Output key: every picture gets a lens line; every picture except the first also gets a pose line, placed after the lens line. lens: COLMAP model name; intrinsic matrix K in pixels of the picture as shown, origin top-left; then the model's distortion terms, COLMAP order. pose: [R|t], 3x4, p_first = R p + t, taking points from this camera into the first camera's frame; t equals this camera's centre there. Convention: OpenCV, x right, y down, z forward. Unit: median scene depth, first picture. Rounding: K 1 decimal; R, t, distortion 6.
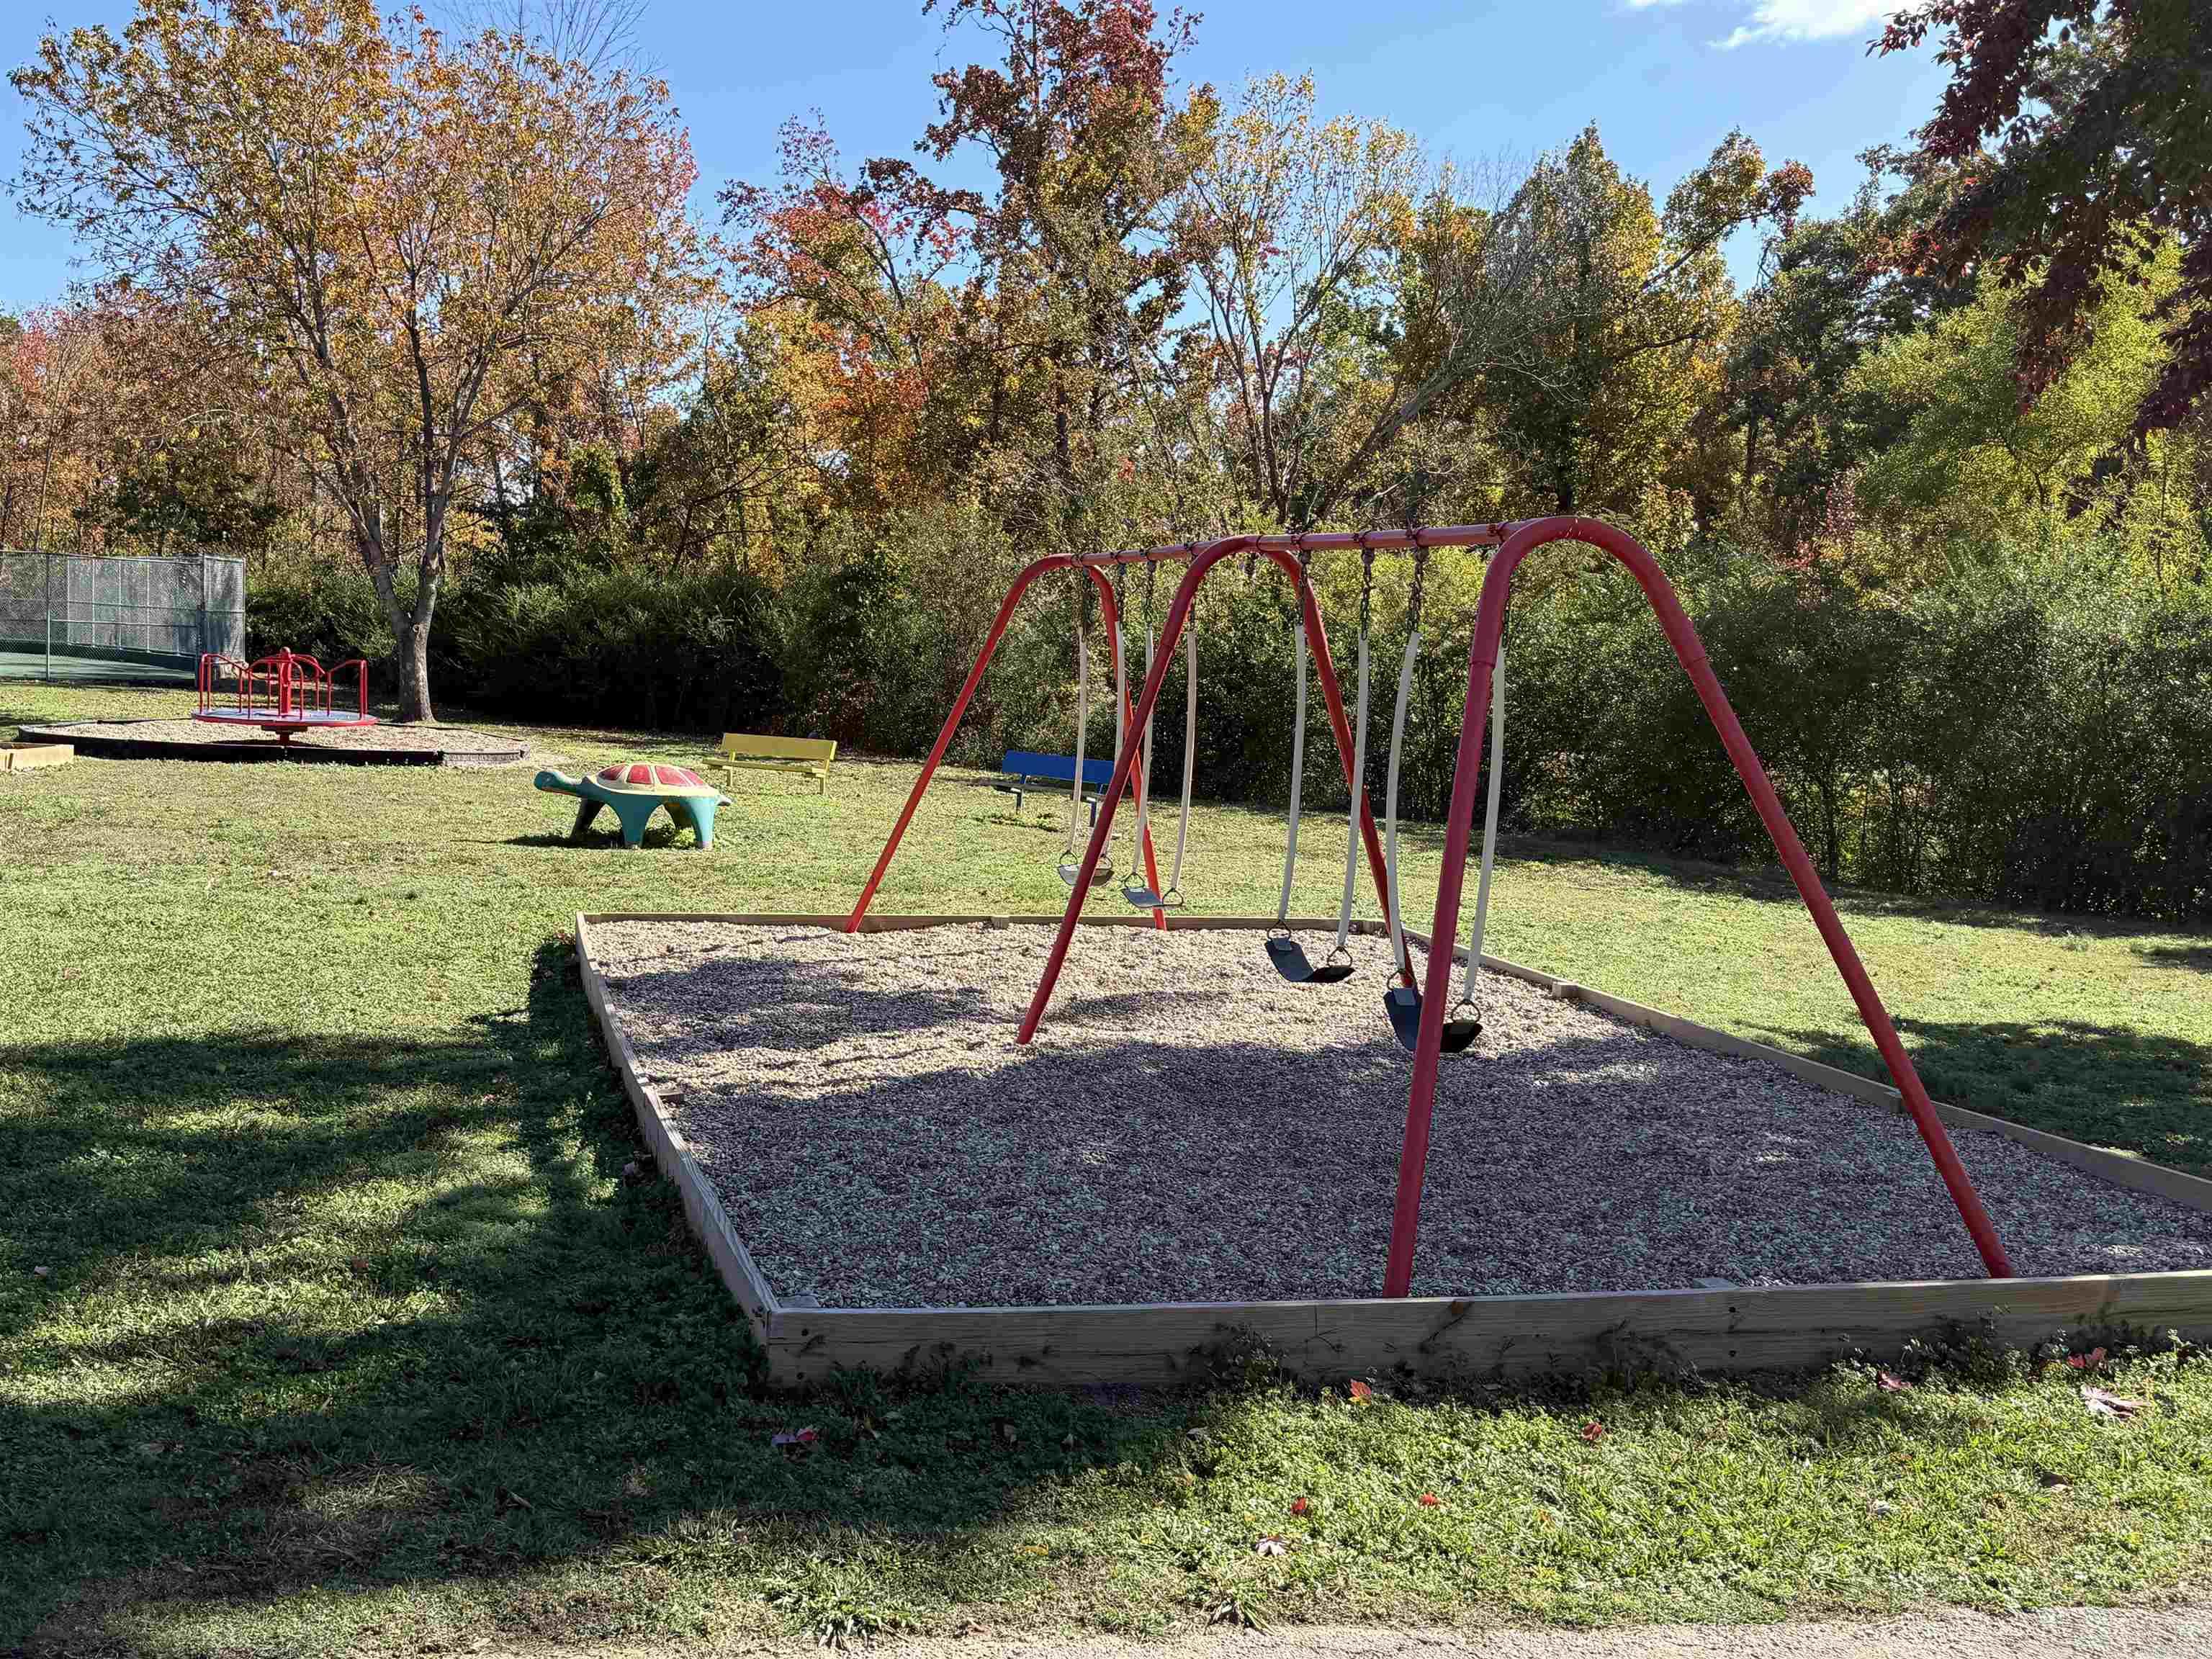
lens RADIAL K [[2387.7, 0, 1106.0], [0, 2387.7, 829.5], [0, 0, 1]] dist [0.223538, -0.494783]
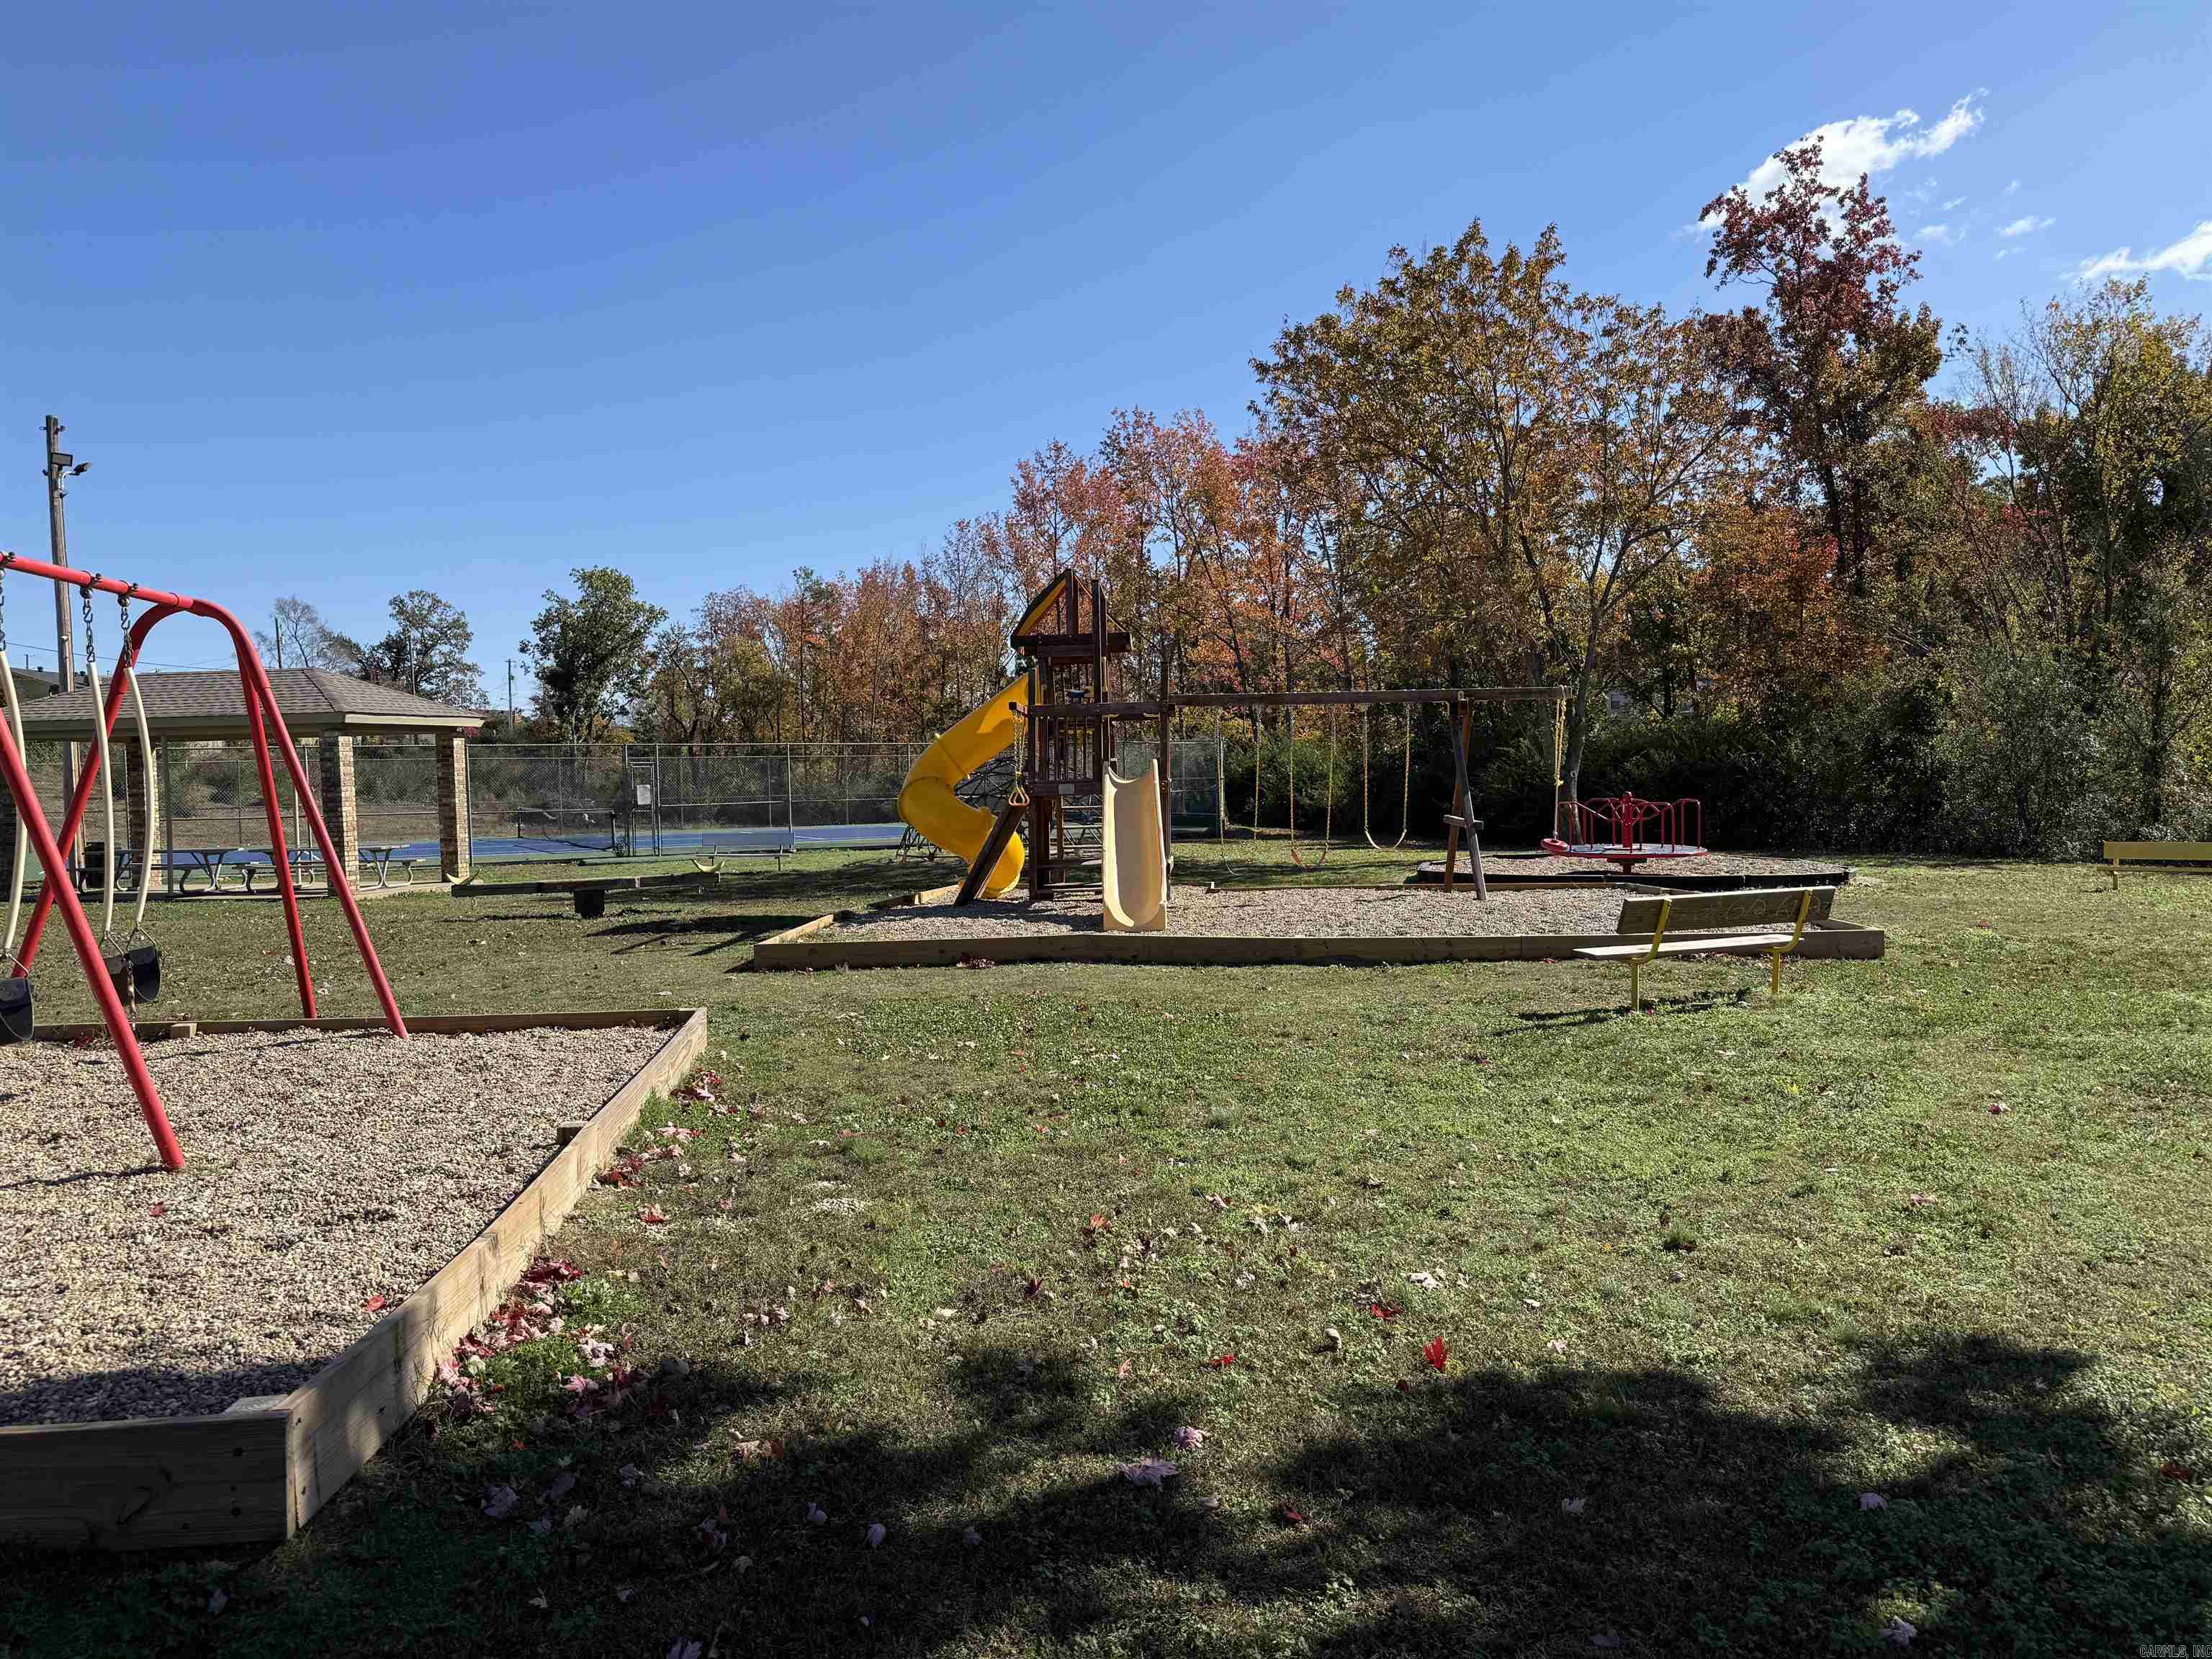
lens RADIAL K [[1443.4, 0, 1106.0], [0, 1443.4, 829.5], [0, 0, 1]] dist [0.034830, -0.085107]
pose [[0.998590, -0.048911, -0.020652, -0.431443], [0.047389, 0.996513, -0.068676, -0.015026], [0.023939, 0.067600, 0.997425, 0.211195]]
